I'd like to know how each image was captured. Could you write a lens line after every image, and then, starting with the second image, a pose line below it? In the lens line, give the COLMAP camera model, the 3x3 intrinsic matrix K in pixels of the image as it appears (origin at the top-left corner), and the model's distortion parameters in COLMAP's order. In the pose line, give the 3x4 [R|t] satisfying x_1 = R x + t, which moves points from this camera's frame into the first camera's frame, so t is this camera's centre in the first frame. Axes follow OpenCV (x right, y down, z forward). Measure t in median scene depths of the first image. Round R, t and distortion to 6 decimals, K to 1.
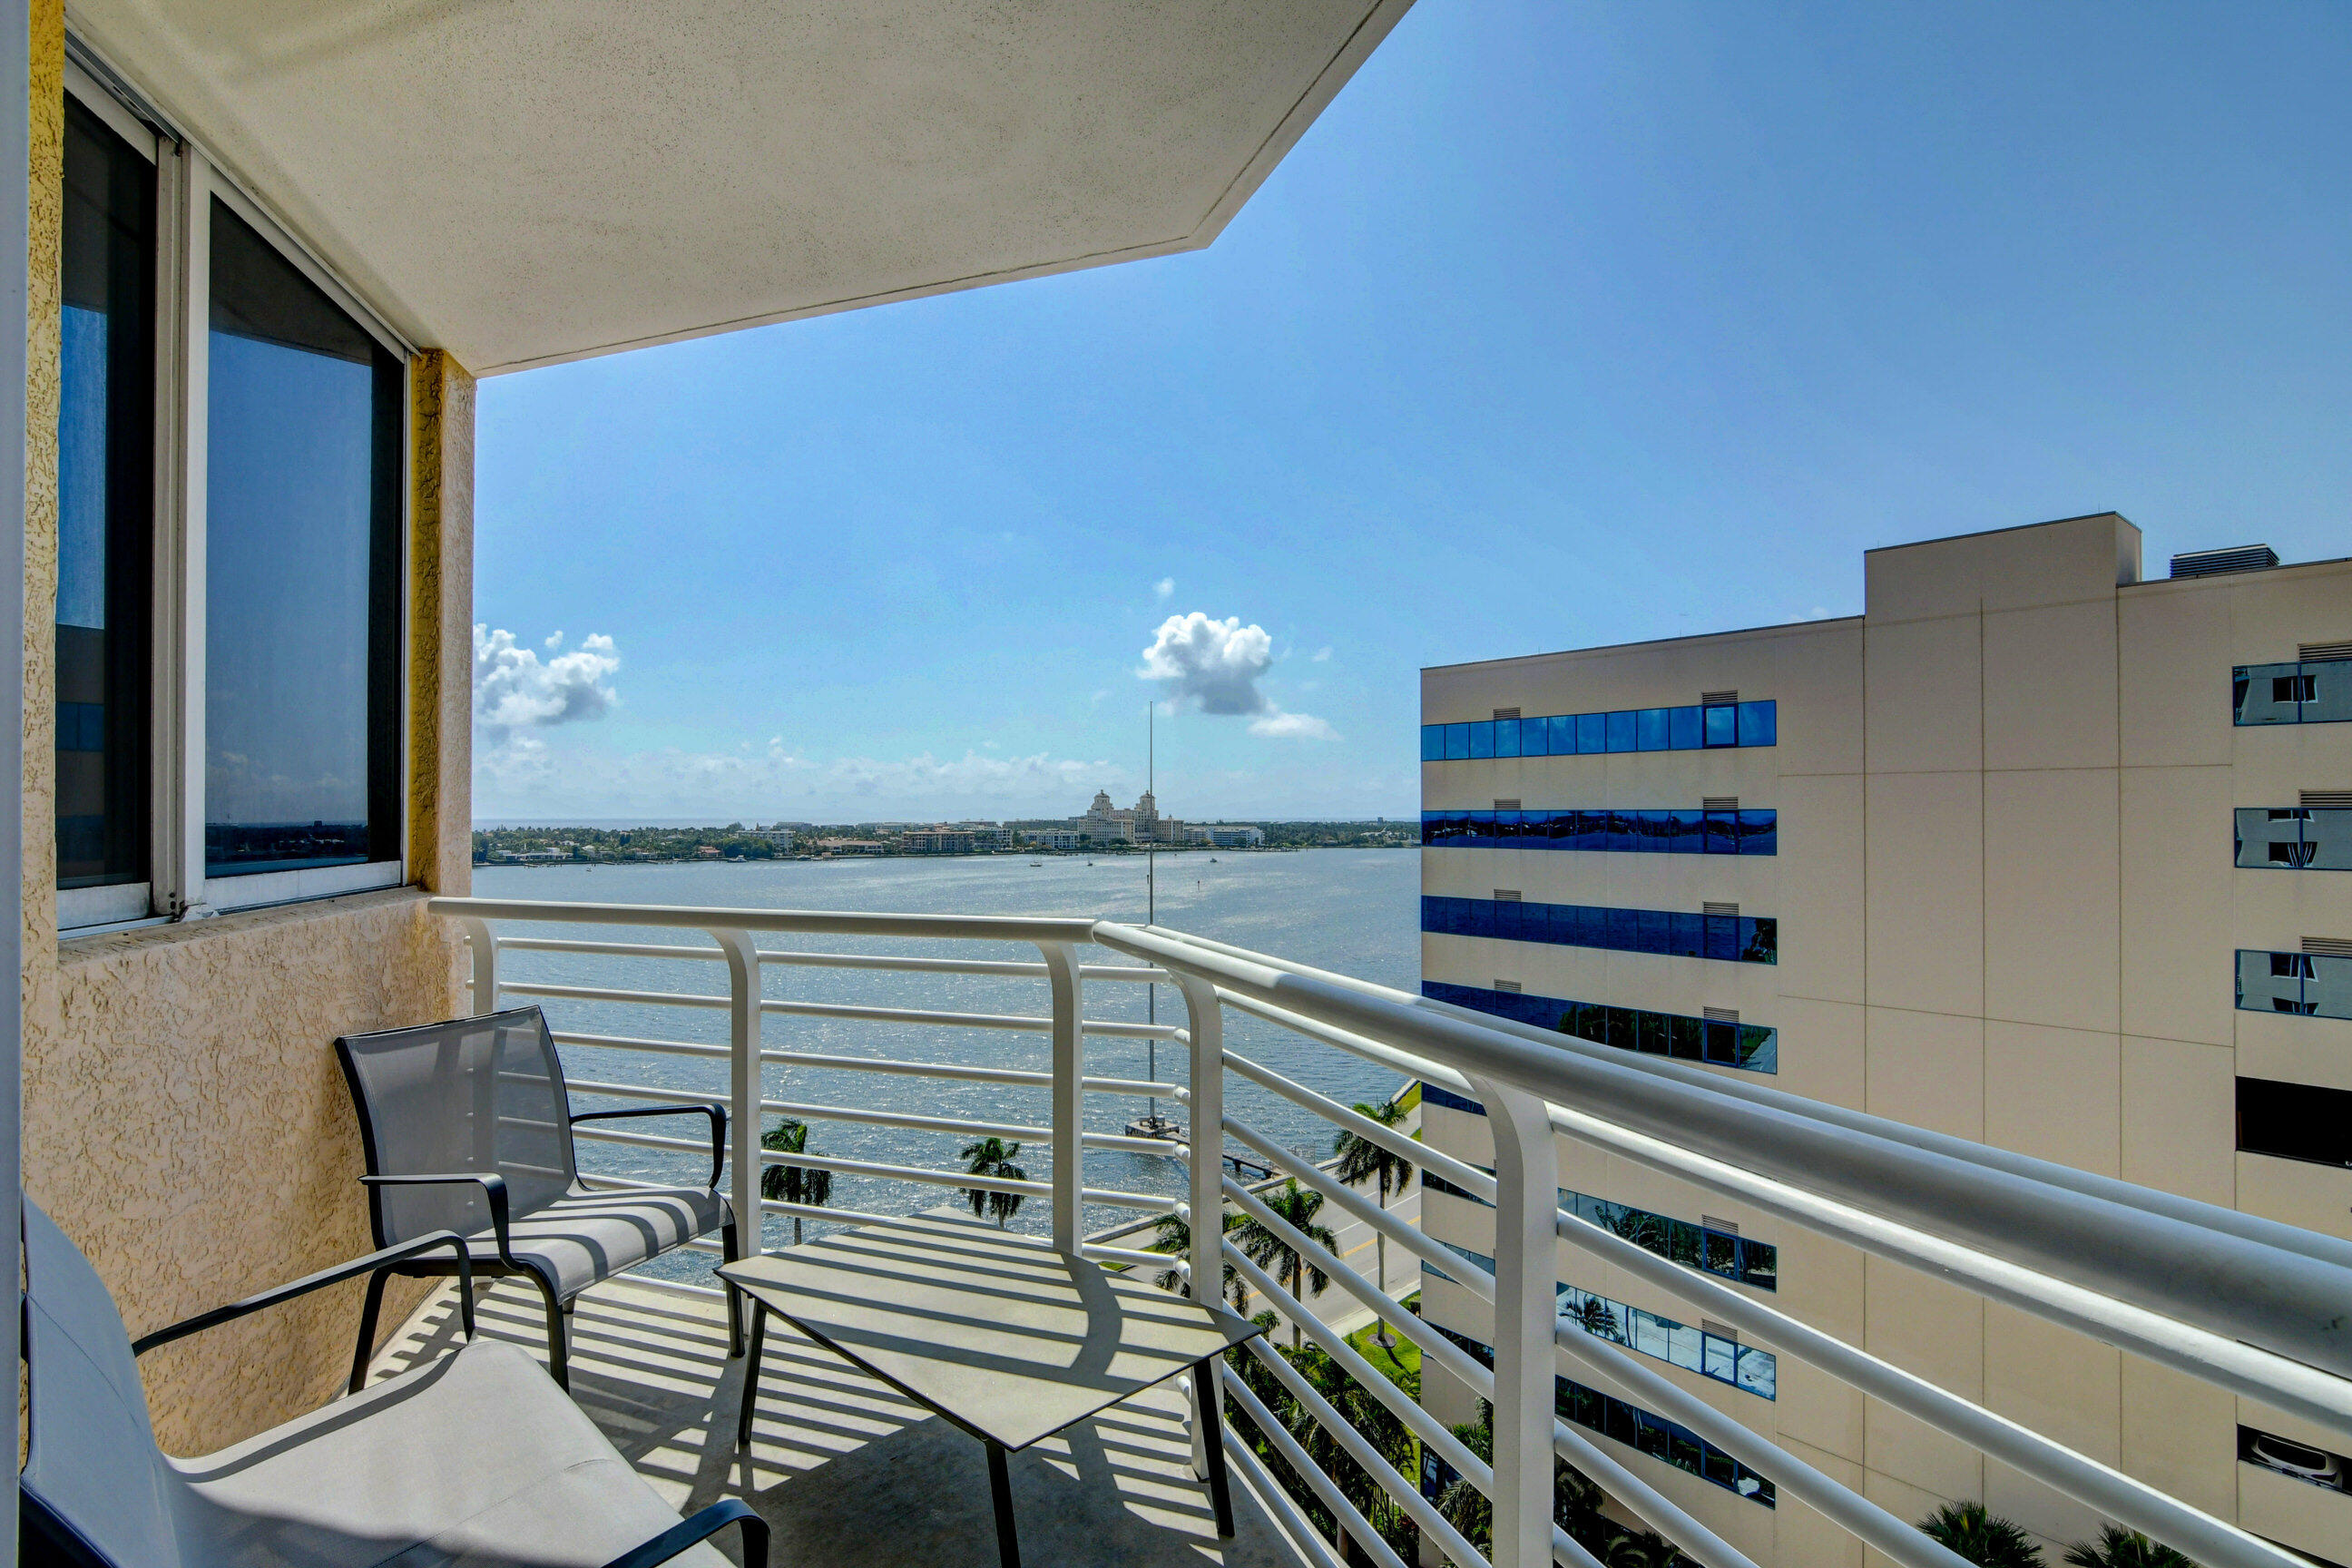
lens RADIAL K [[1154.3, 0, 1152.6], [0, 1154.3, 804.8], [0, 0, 1]] dist [-0.030140, 0.010143]
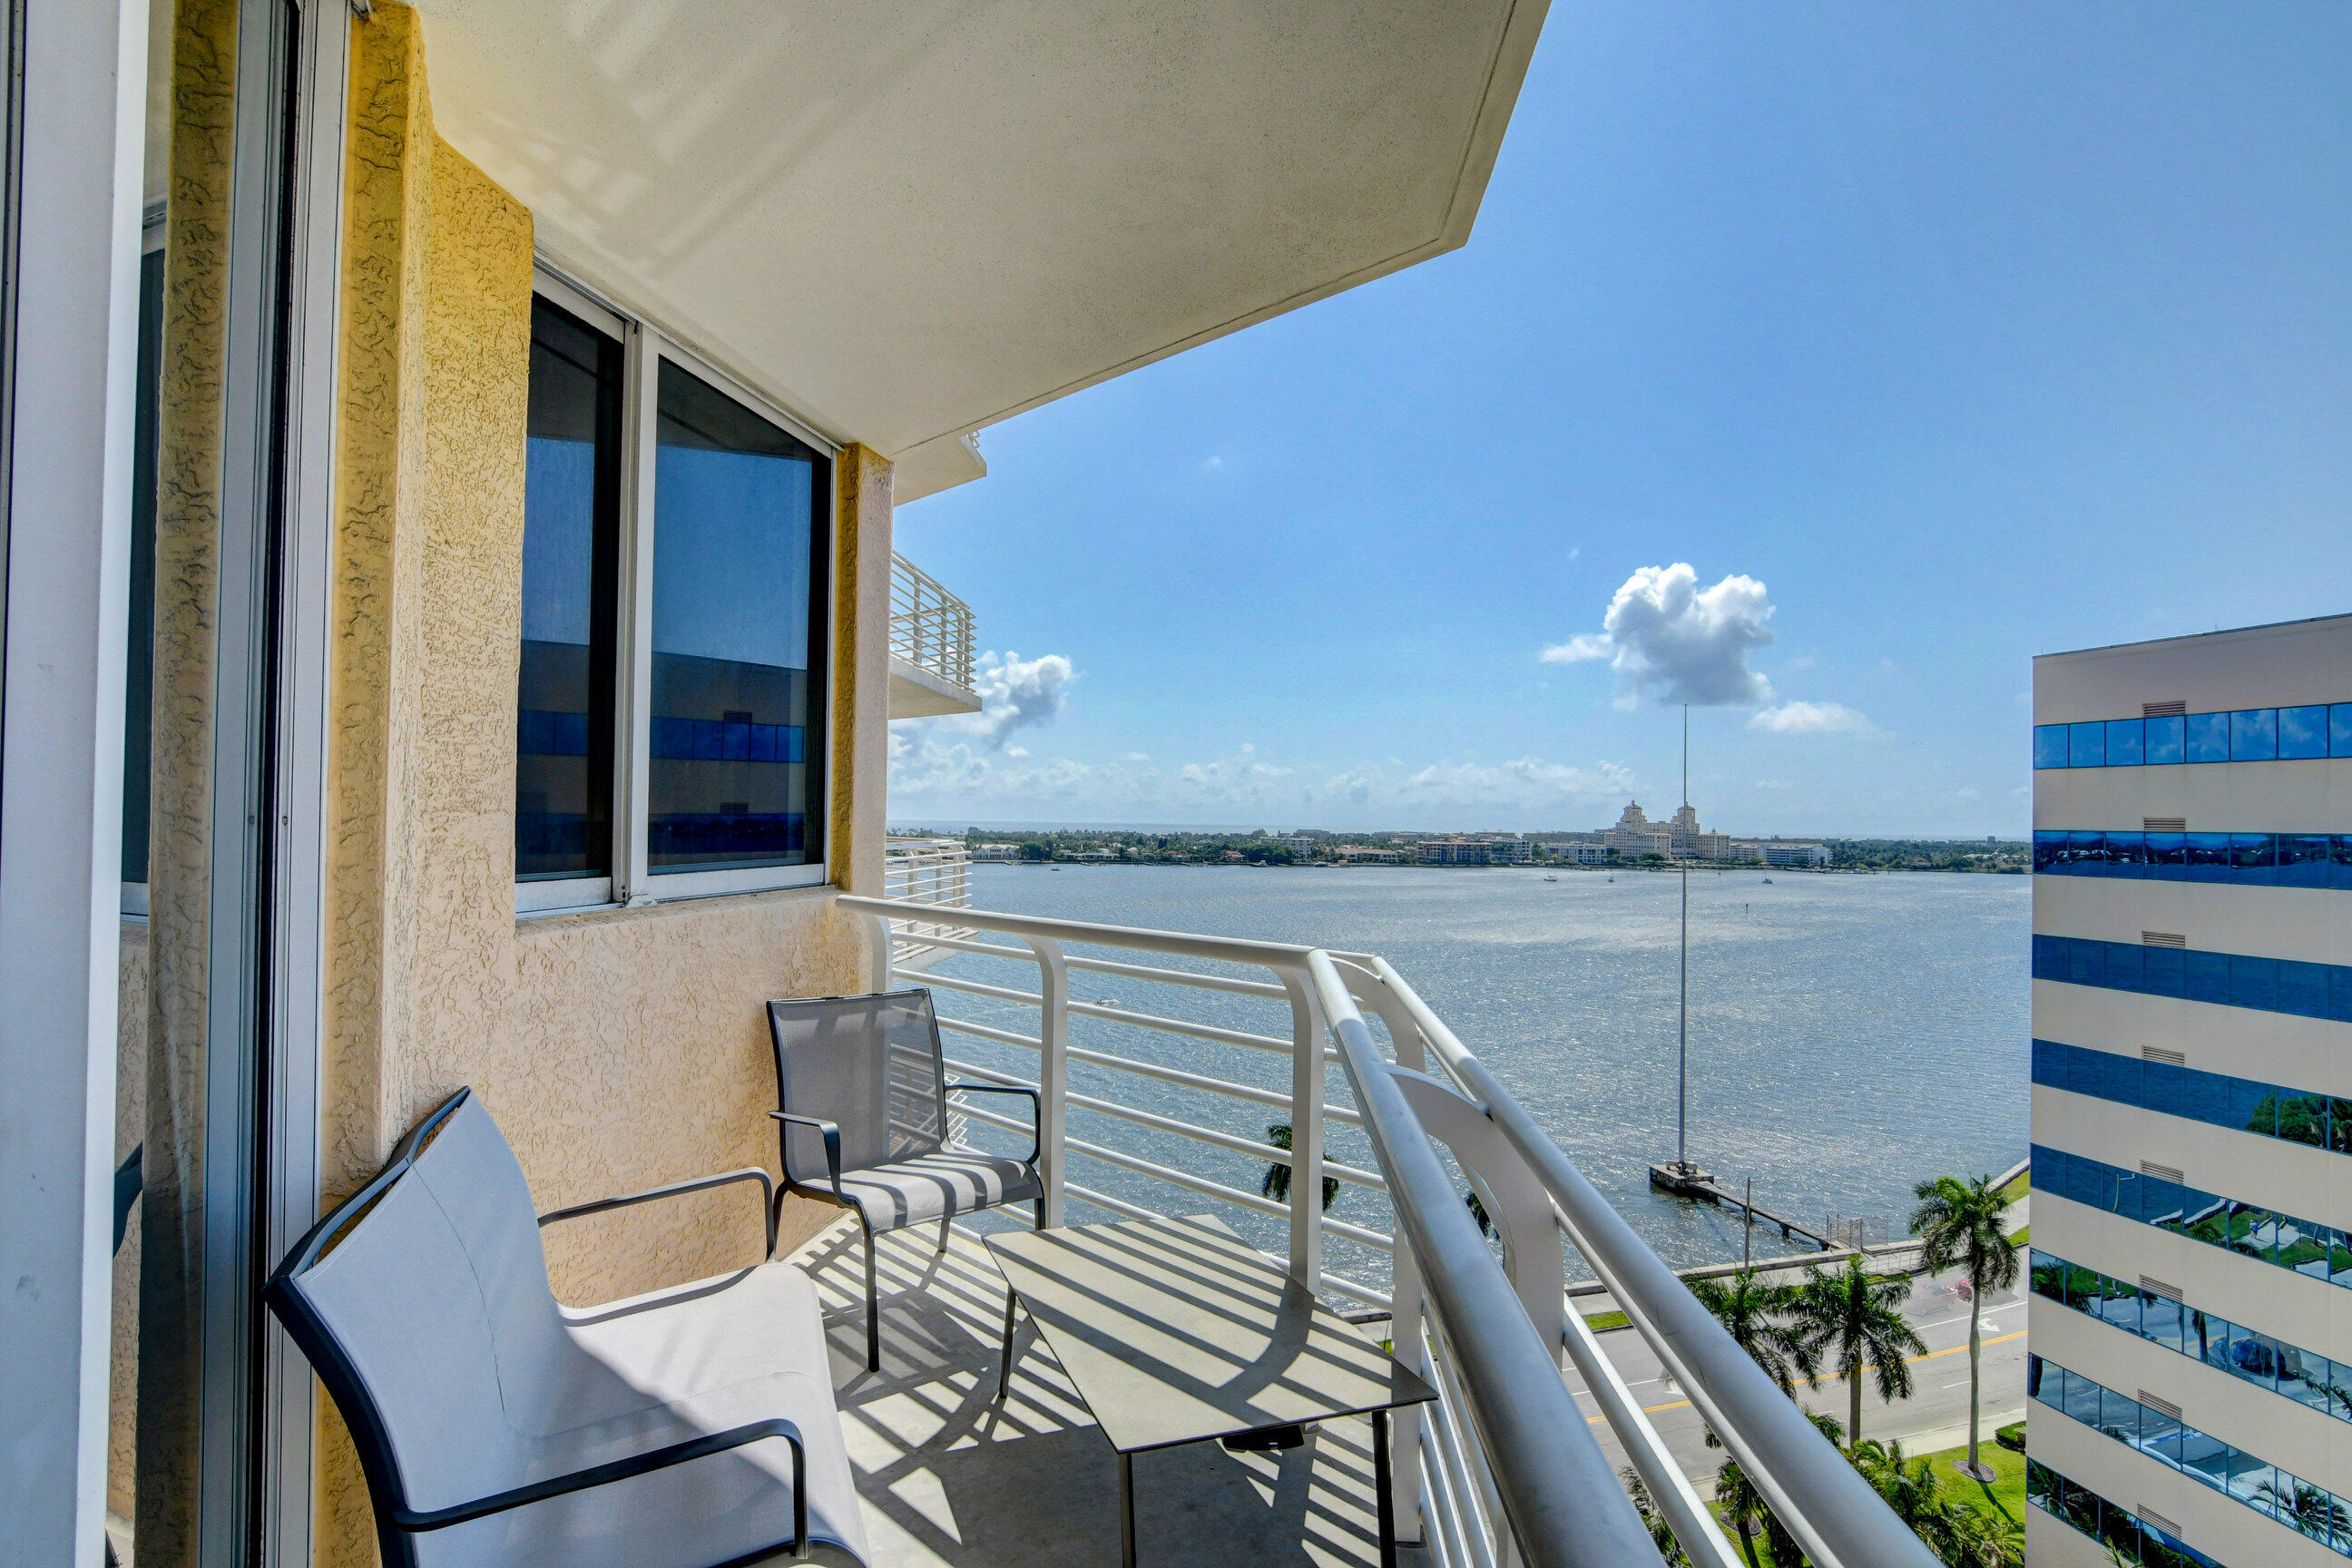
lens RADIAL K [[1154.3, 0, 1144.8], [0, 1154.3, 804.5], [0, 0, 1]] dist [-0.030140, 0.010143]
pose [[0.902919, 0.008560, -0.429725, 0.224148], [-0.012228, 0.999909, -0.005775, -0.014578], [0.429636, 0.010469, 0.902941, 0.036850]]
